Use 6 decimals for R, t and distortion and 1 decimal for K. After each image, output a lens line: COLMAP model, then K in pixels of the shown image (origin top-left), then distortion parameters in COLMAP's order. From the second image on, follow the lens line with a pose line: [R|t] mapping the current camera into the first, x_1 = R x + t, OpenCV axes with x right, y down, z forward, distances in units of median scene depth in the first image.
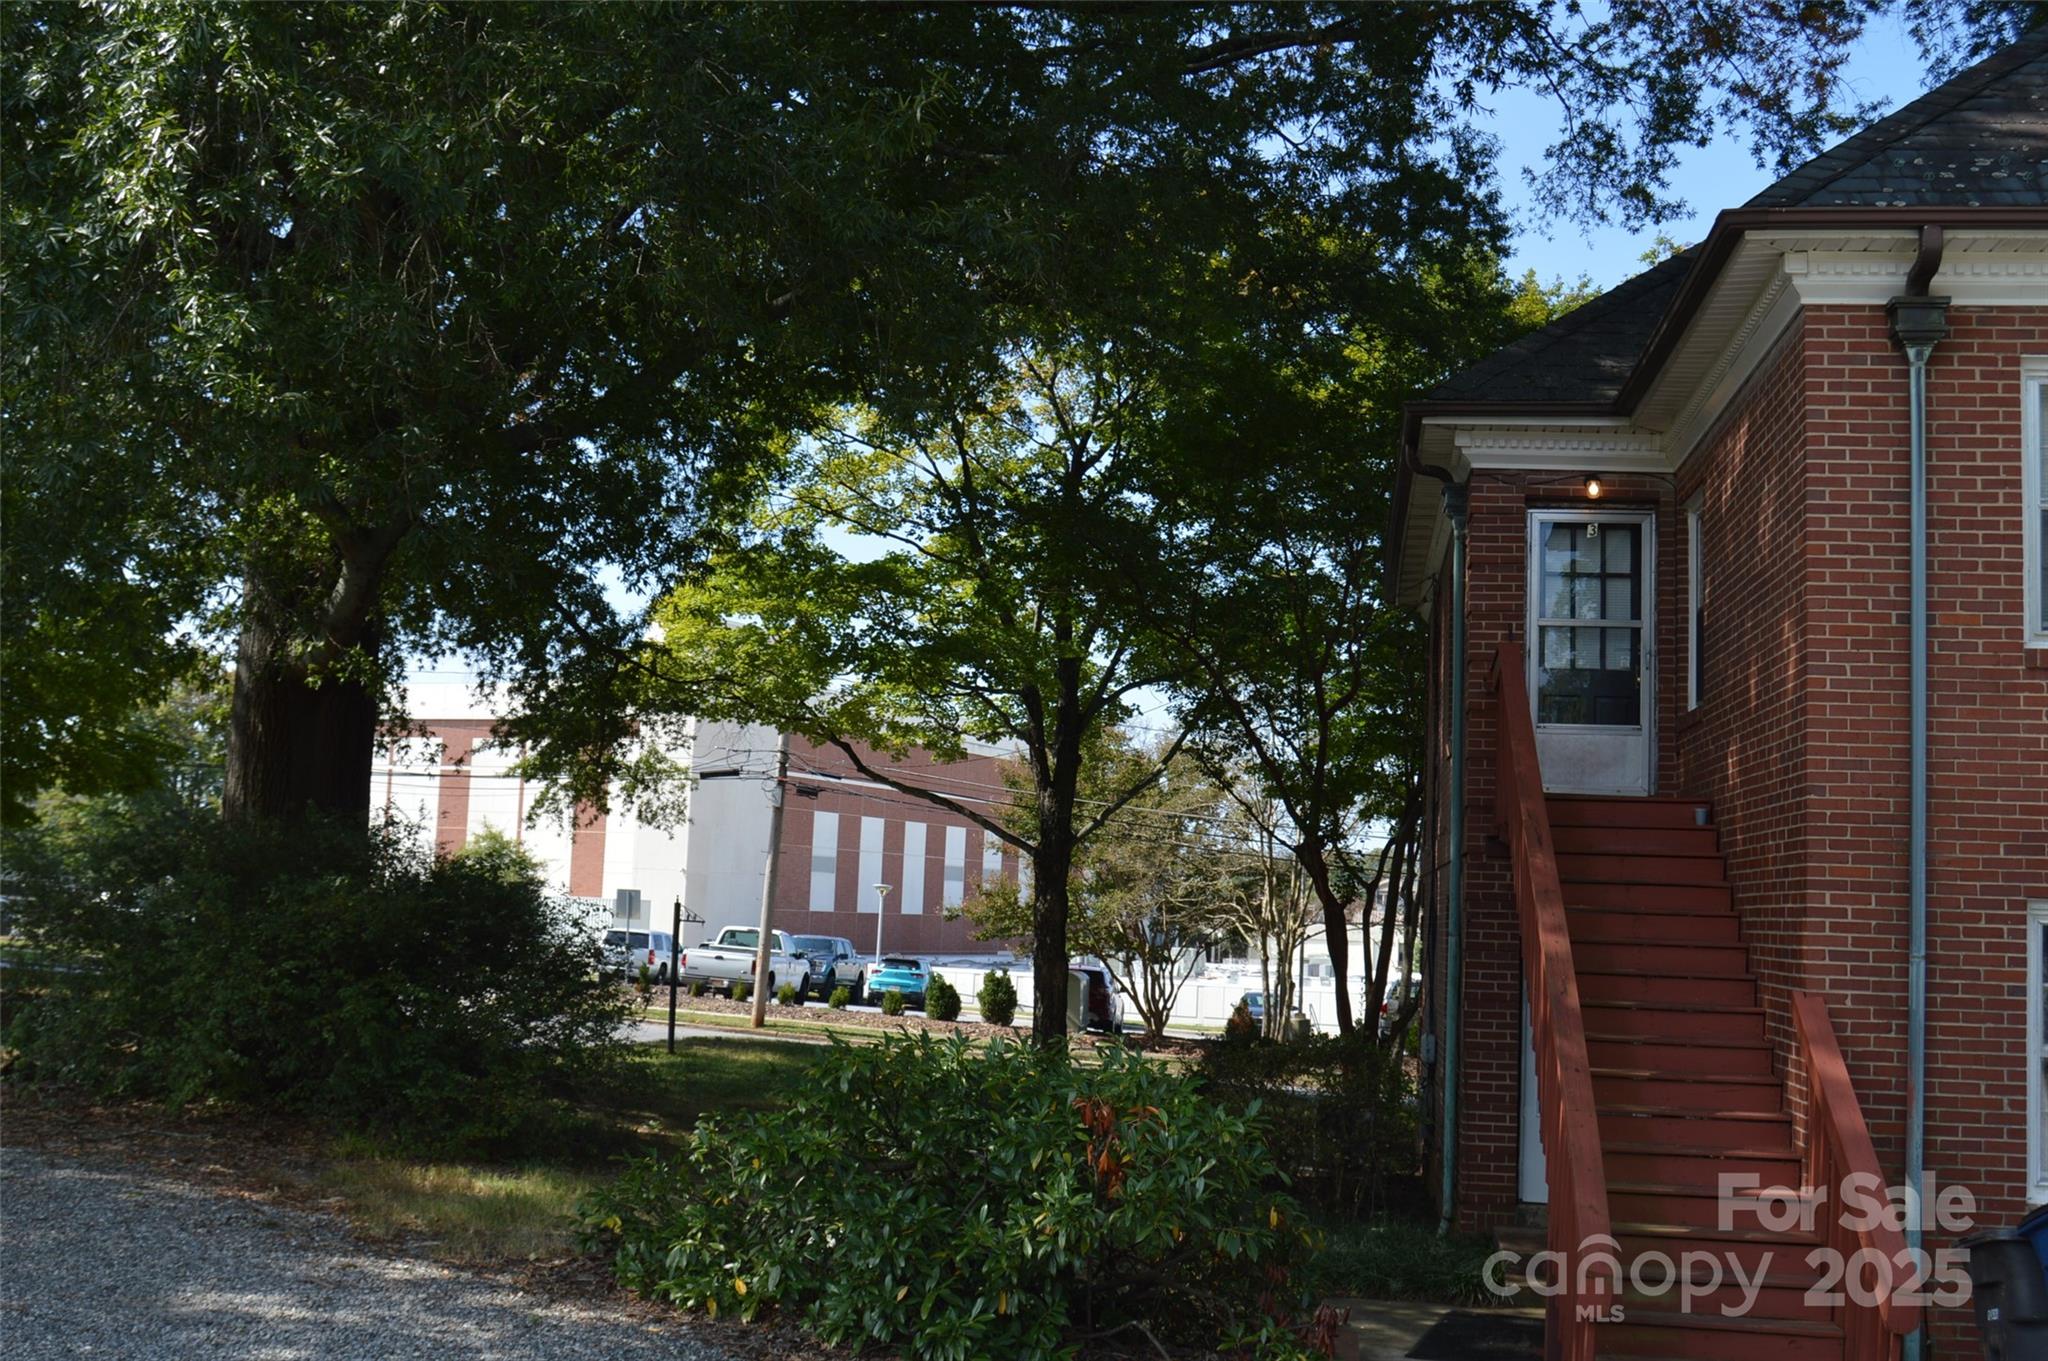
lens RADIAL K [[2112.2, 0, 1024.0], [0, 2112.2, 680.5], [0, 0, 1]] dist [-0.005575, -0.006119]
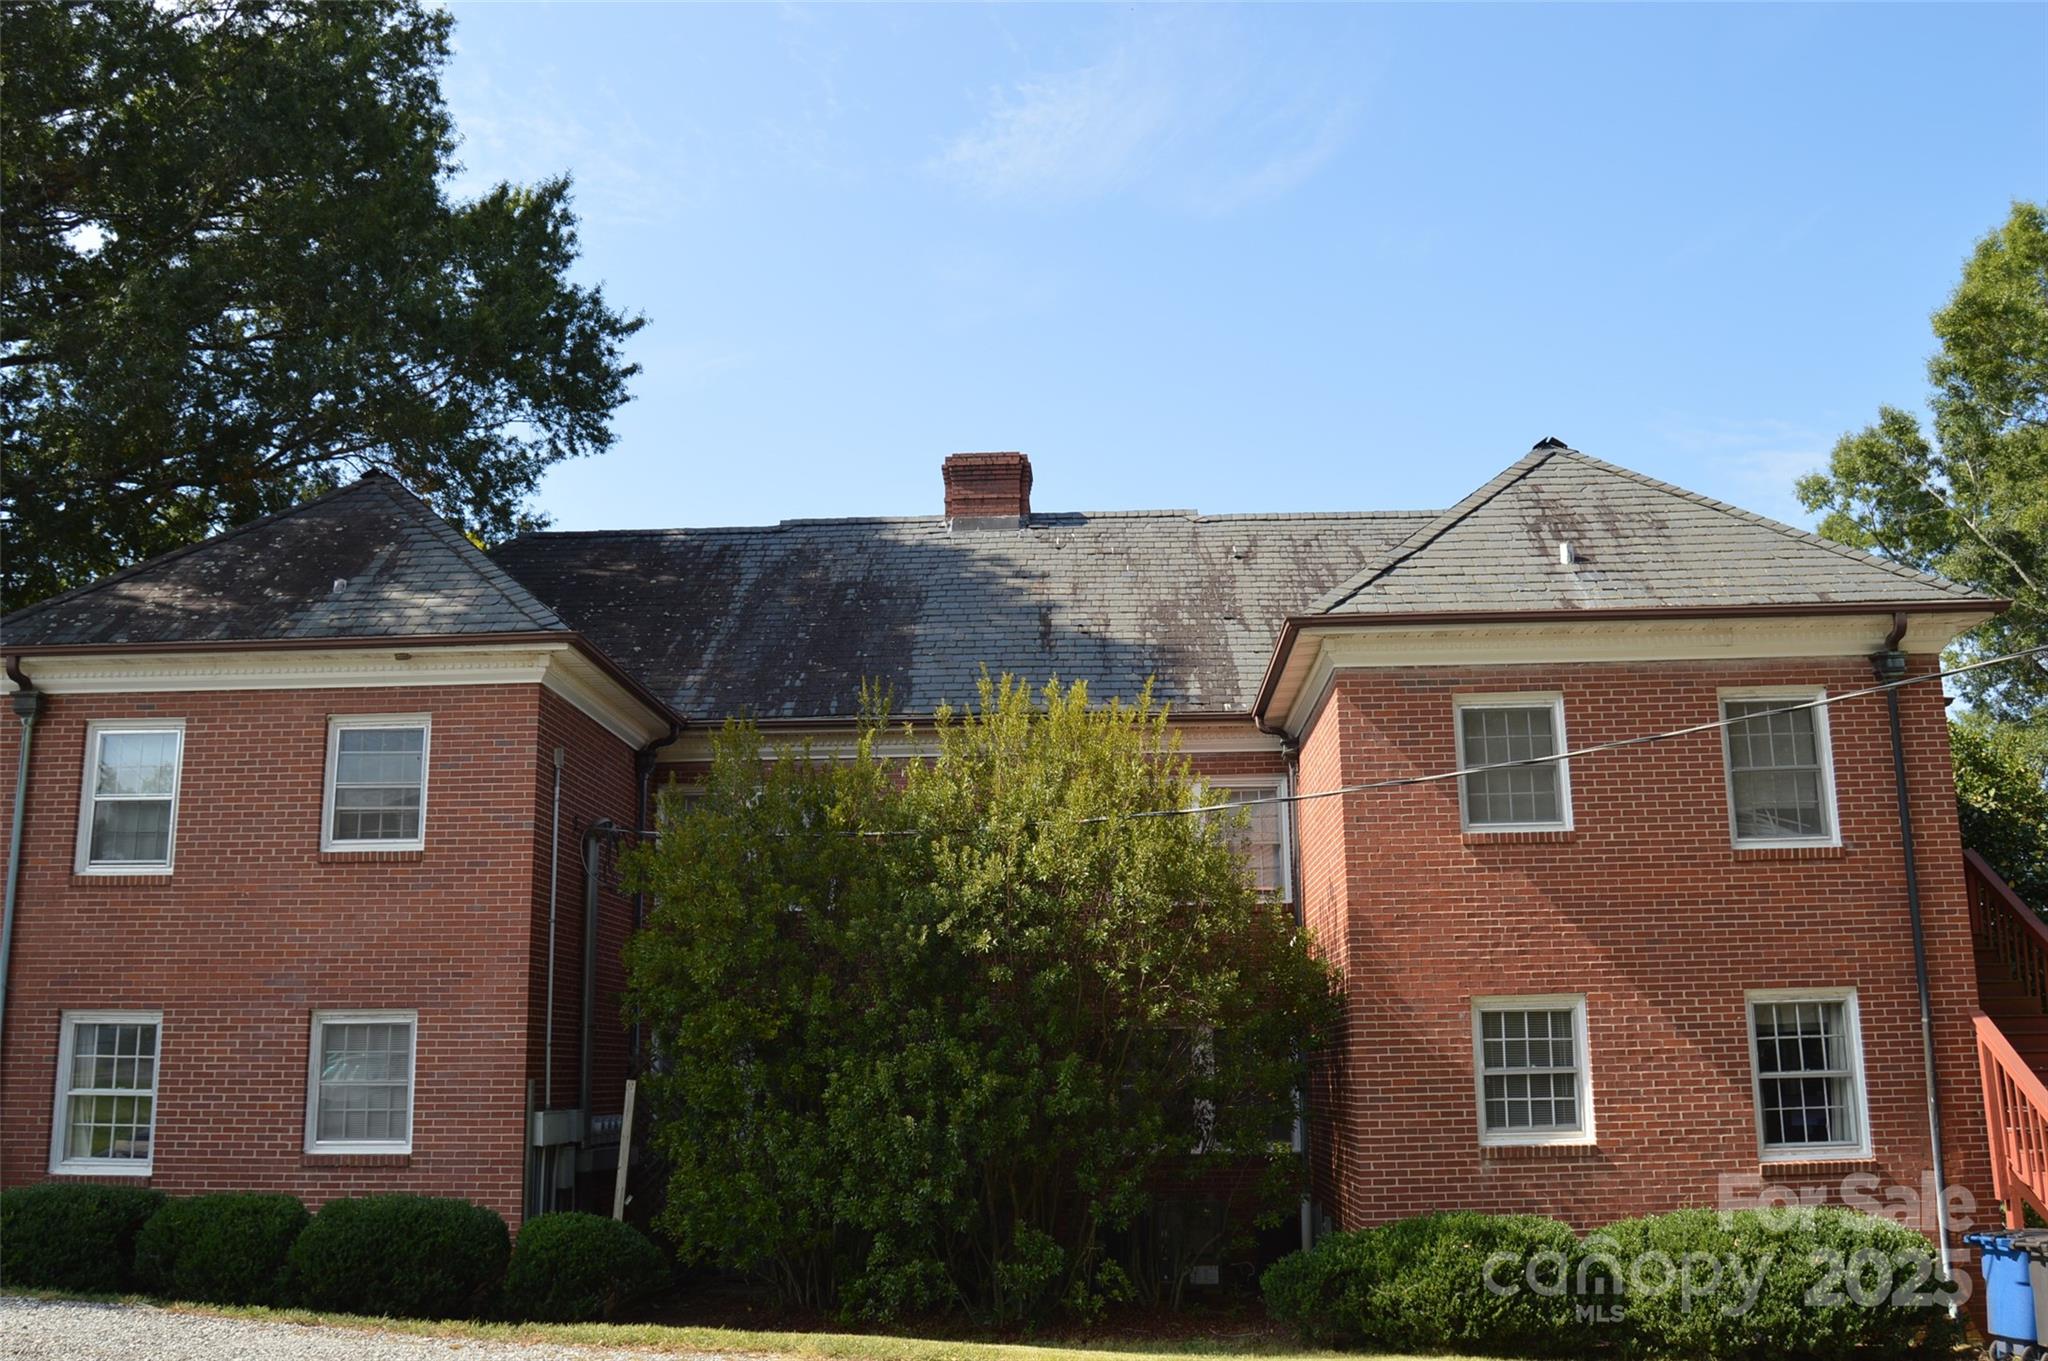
lens RADIAL K [[1789.6, 0, 1024.0], [0, 1789.6, 680.5], [0, 0, 1]] dist [-0.075260, 0.009882]
pose [[0.994208, -0.023053, 0.104975, 0.827310], [0.033780, 0.994253, -0.101585, -0.000822], [-0.102030, 0.104543, 0.989273, -0.463906]]
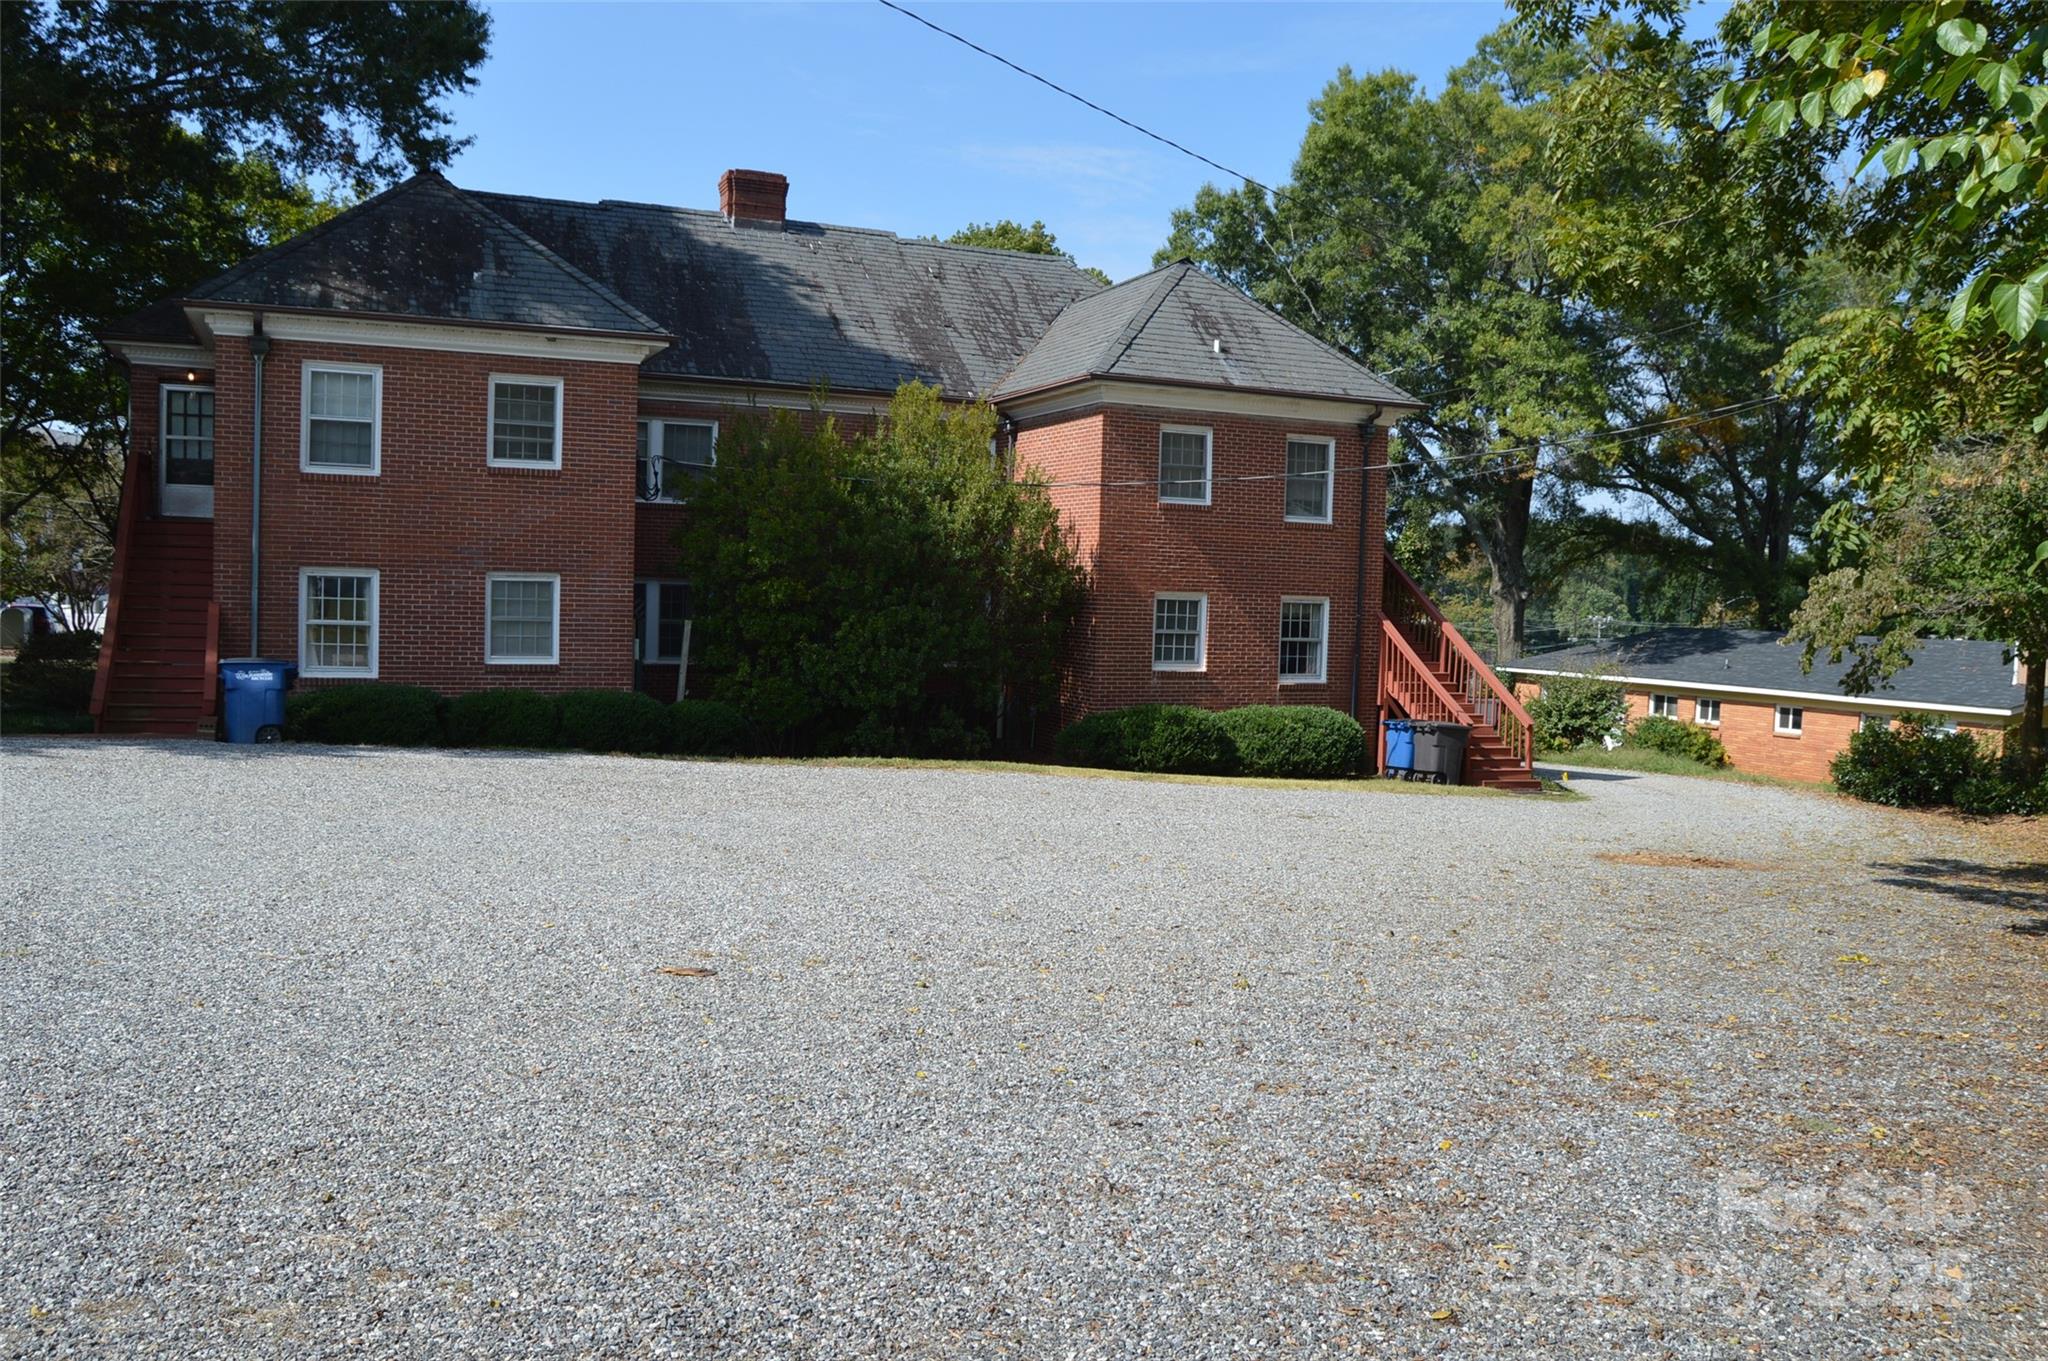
lens RADIAL K [[1617.1, 0, 1024.0], [0, 1617.1, 680.5], [0, 0, 1]] dist [-0.111716, 0.002312]
pose [[0.849322, -0.036504, 0.526611, 0.140359], [-0.060632, 0.984258, 0.166014, -0.101404], [-0.524381, -0.172929, 0.833738, -0.845074]]
